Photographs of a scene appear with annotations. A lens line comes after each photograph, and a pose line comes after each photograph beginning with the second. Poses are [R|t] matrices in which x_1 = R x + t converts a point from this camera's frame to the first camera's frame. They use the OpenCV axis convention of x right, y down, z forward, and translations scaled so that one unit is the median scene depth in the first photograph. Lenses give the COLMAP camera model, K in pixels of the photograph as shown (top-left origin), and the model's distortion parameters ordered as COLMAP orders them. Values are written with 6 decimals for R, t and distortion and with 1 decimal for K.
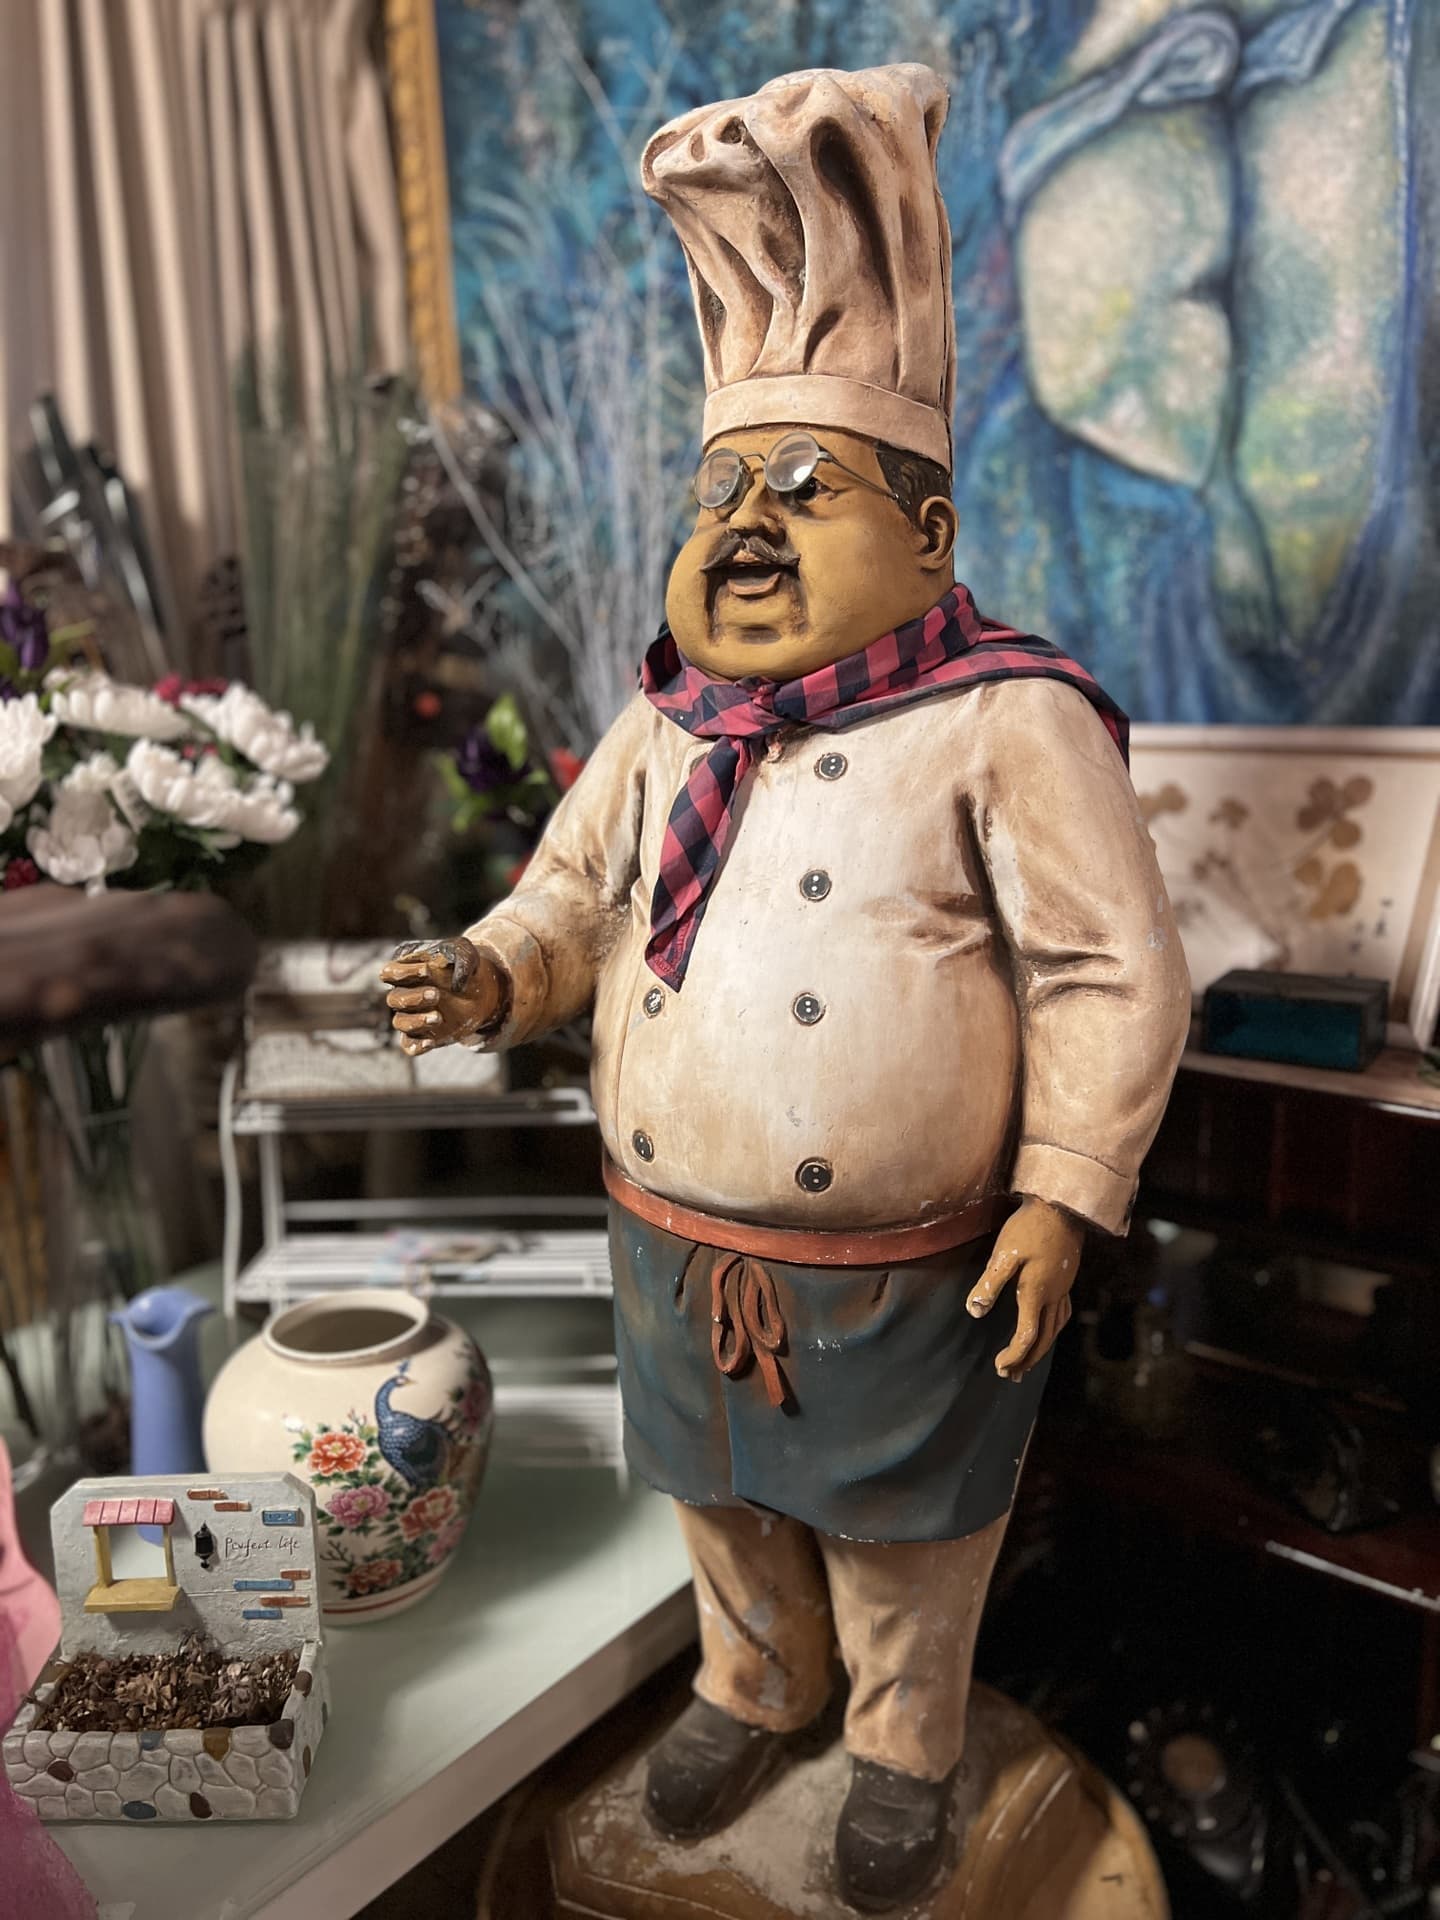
lens RADIAL K [[1444.8, 0, 720.8], [0, 1444.8, 962.8], [0, 0, 1]] dist [0.038949, -0.035190]
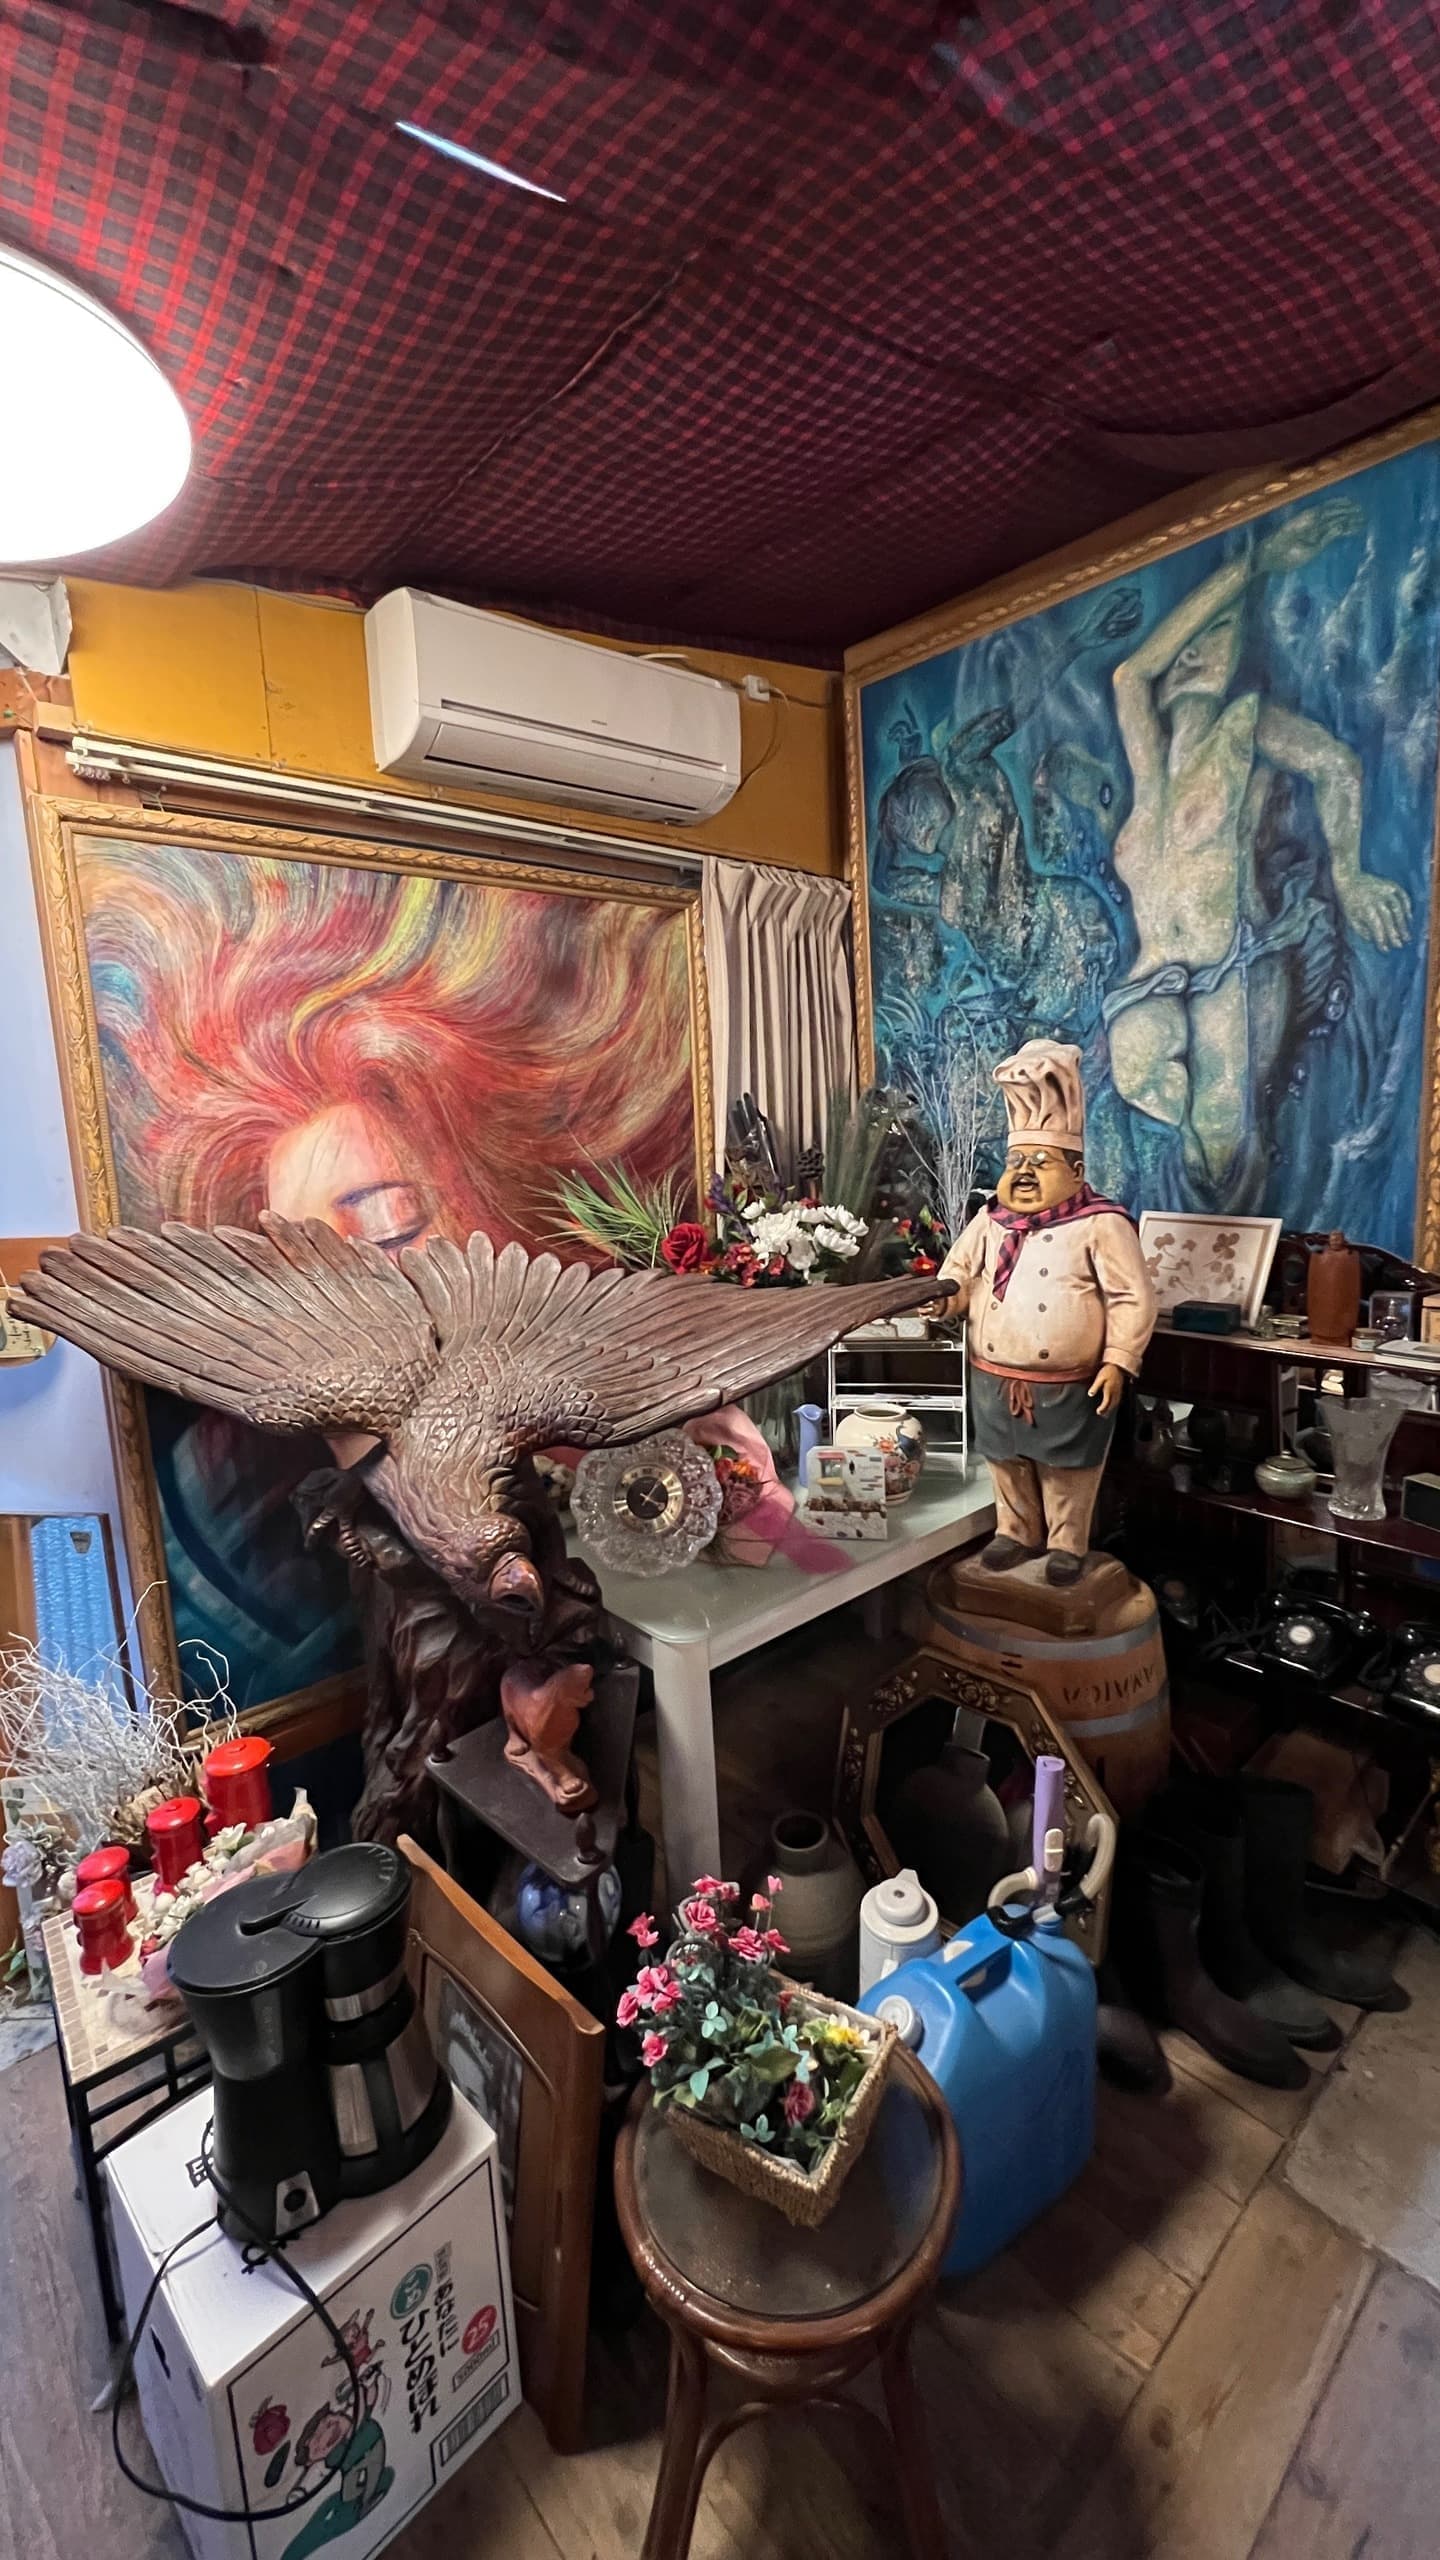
lens RADIAL K [[1050.1, 0, 724.7], [0, 1050.1, 1272.0], [0, 0, 1]] dist [0.004657, 0.000358]
pose [[0.985285, 0.006459, -0.170798, -0.218456], [-0.013411, 0.999126, -0.039581, 0.046877], [0.170393, 0.041290, 0.984511, -1.371699]]
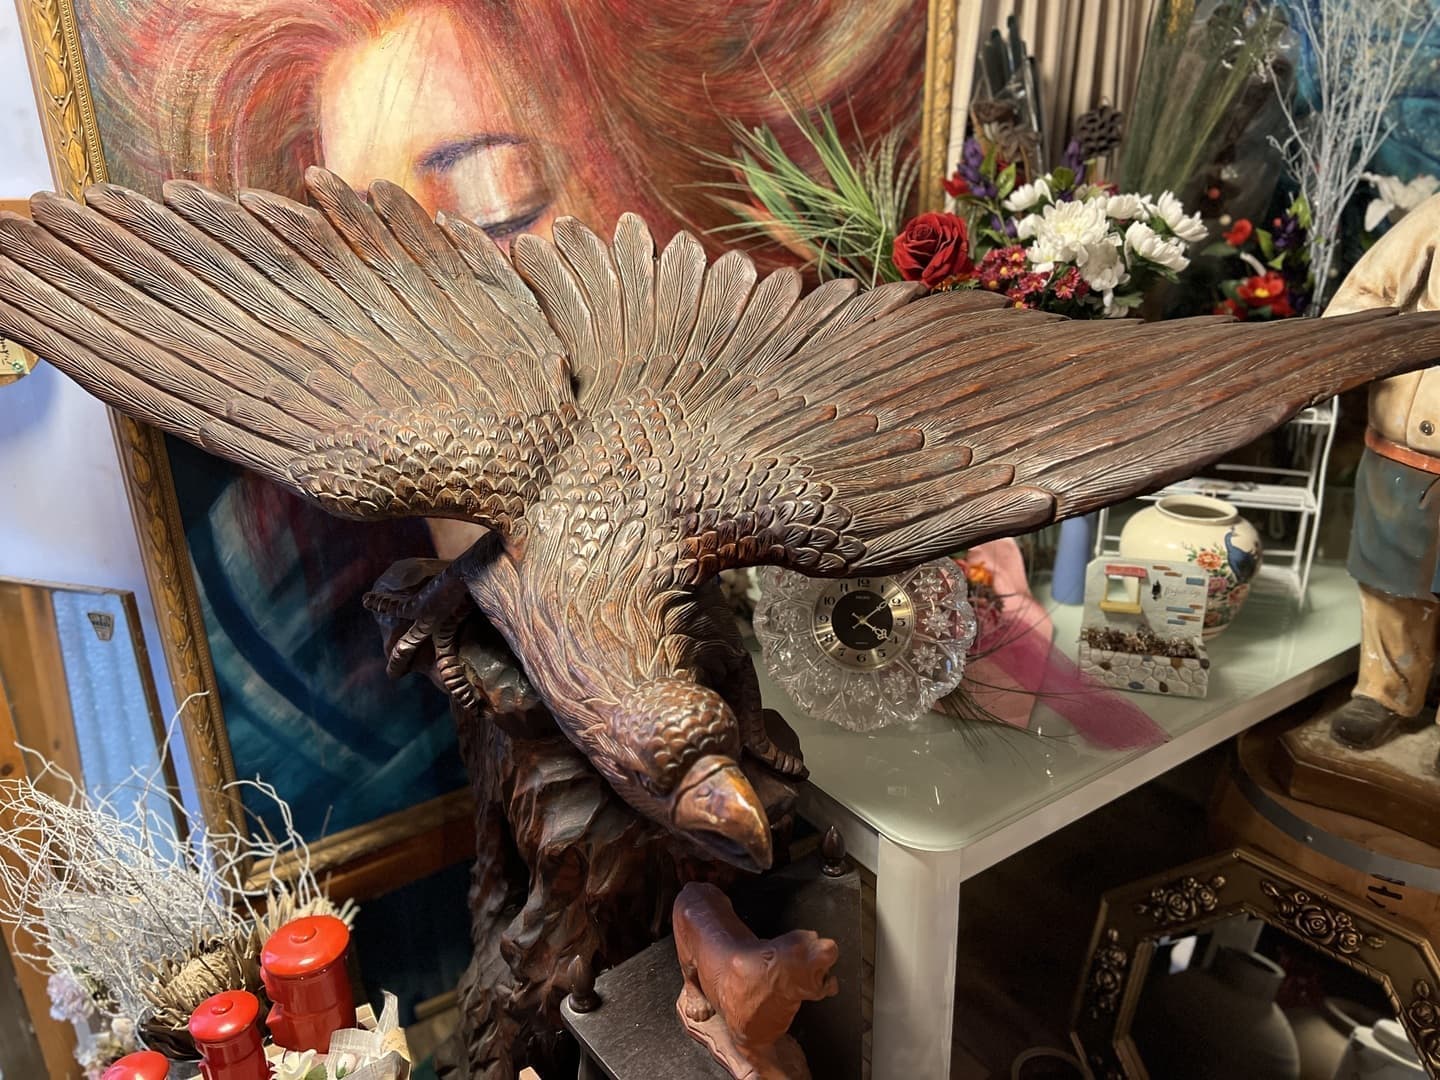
lens RADIAL K [[1083.6, 0, 701.2], [0, 1083.6, 546.5], [0, 0, 1]] dist [0.038949, -0.035190]
pose [[0.958357, 0.105713, -0.265285, -0.558794], [-0.054057, 0.979319, 0.194965, 0.033978], [0.280409, -0.172506, 0.944252, -0.770956]]
